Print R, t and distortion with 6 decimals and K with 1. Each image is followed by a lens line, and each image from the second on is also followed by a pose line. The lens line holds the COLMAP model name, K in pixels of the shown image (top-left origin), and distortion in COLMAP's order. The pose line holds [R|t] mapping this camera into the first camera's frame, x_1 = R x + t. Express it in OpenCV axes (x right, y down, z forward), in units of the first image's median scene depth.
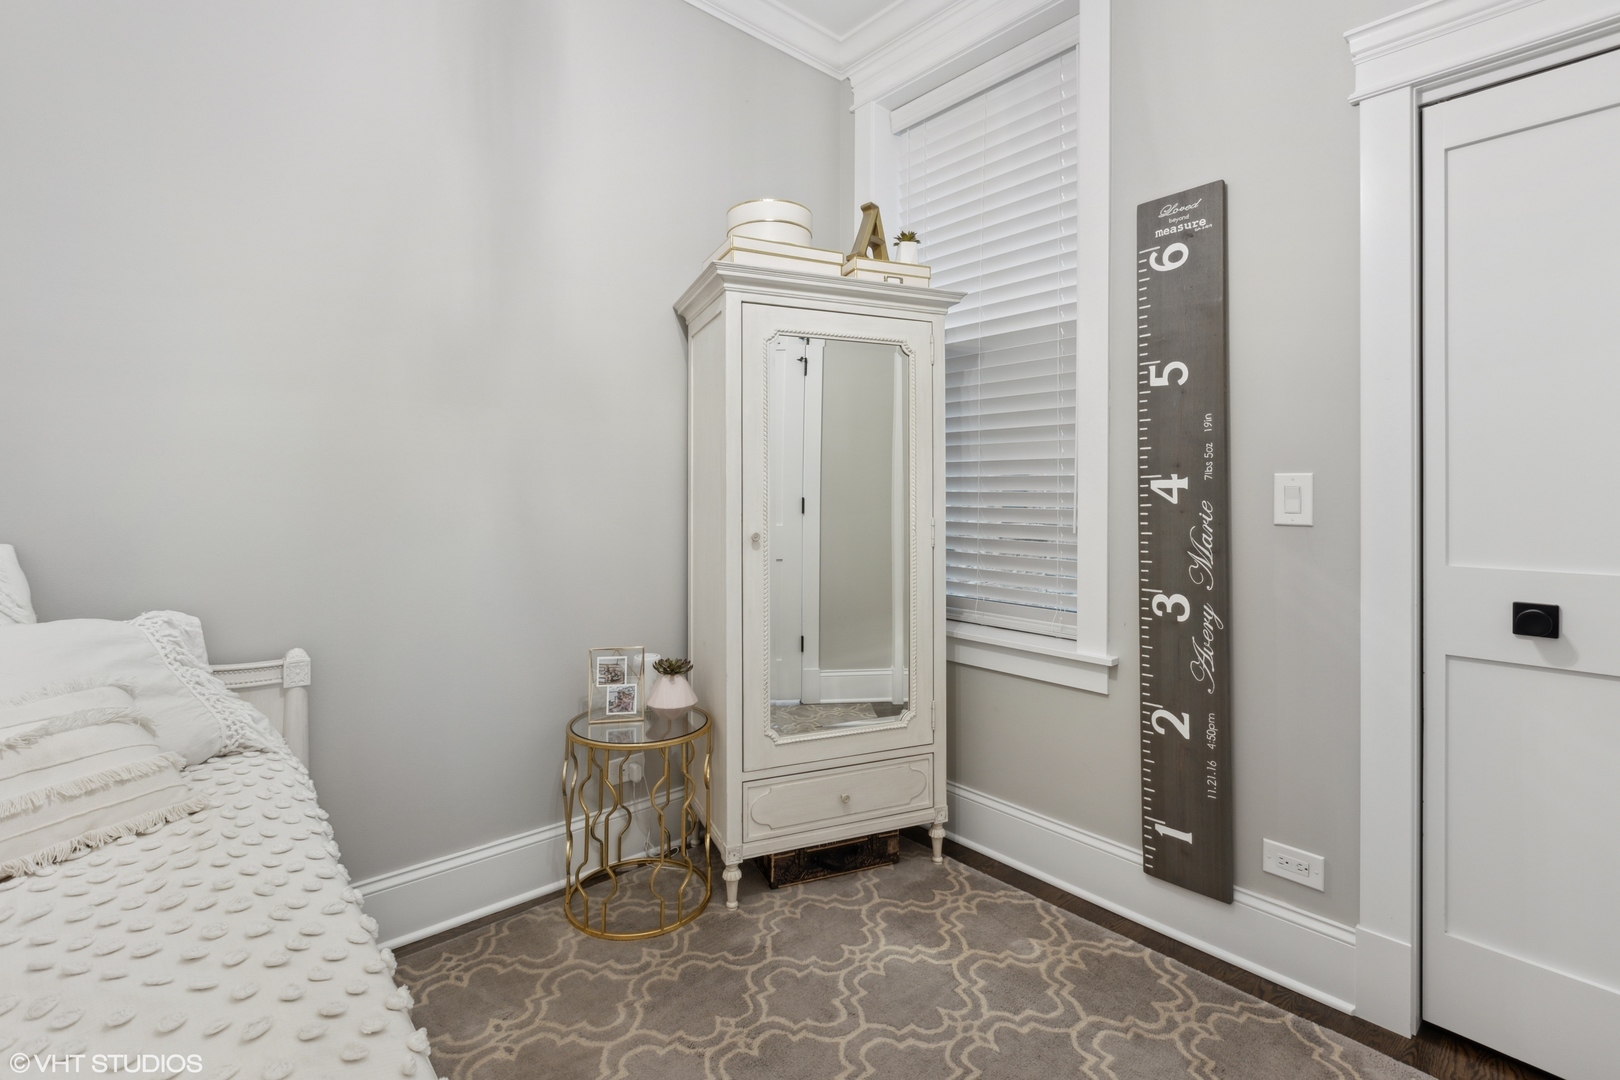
lens RADIAL K [[725.5, 0, 809.2], [0, 725.5, 505.7], [0, 0, 1]] dist [0.002872, 0.000227]
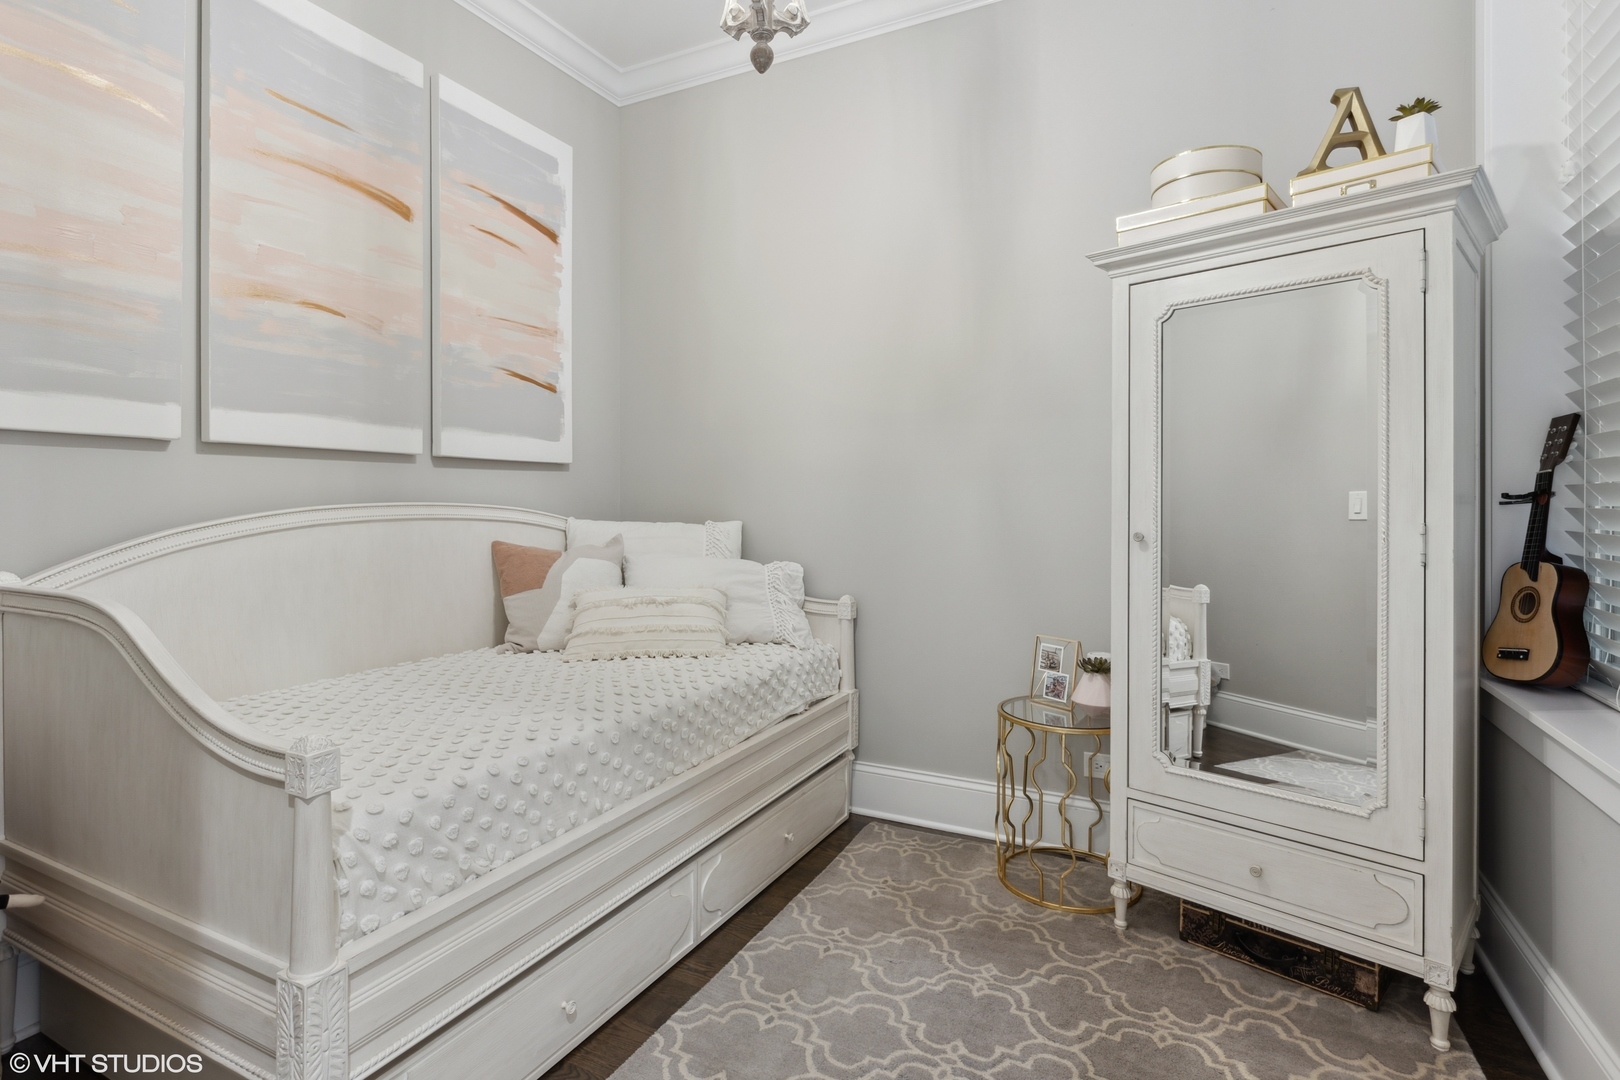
lens RADIAL K [[809.3, 0, 805.6], [0, 809.3, 521.5], [0, 0, 1]] dist [-0.000133, -0.000465]
pose [[0.378275, 0.014845, -0.925574, 0.699999], [-0.011852, 0.999867, 0.011193, 0.016605], [0.925618, 0.006736, 0.378400, 0.210739]]
